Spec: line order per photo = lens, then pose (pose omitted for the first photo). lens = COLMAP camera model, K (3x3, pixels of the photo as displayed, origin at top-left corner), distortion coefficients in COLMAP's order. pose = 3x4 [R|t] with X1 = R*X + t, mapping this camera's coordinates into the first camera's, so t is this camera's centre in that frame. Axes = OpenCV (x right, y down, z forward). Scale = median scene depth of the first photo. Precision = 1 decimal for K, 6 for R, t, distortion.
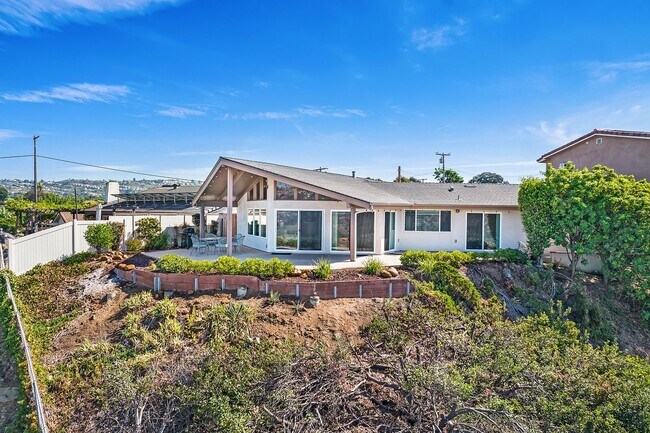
lens RADIAL K [[416.3, 0, 322.2], [0, 416.3, 215.1], [0, 0, 1]] dist [-0.077442, 0.078380]
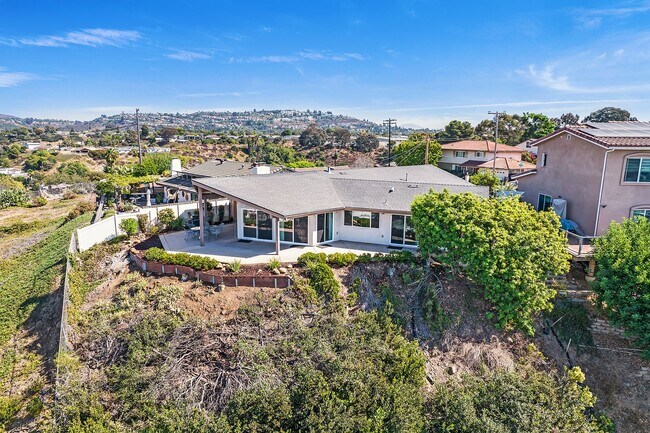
lens RADIAL K [[416.3, 0, 322.2], [0, 416.3, 215.1], [0, 0, 1]] dist [-0.077442, 0.078380]
pose [[0.963249, 0.046417, -0.264571, 0.672493], [-0.001490, 0.985864, 0.167538, -0.295166], [0.268608, -0.160986, 0.949702, -0.322485]]
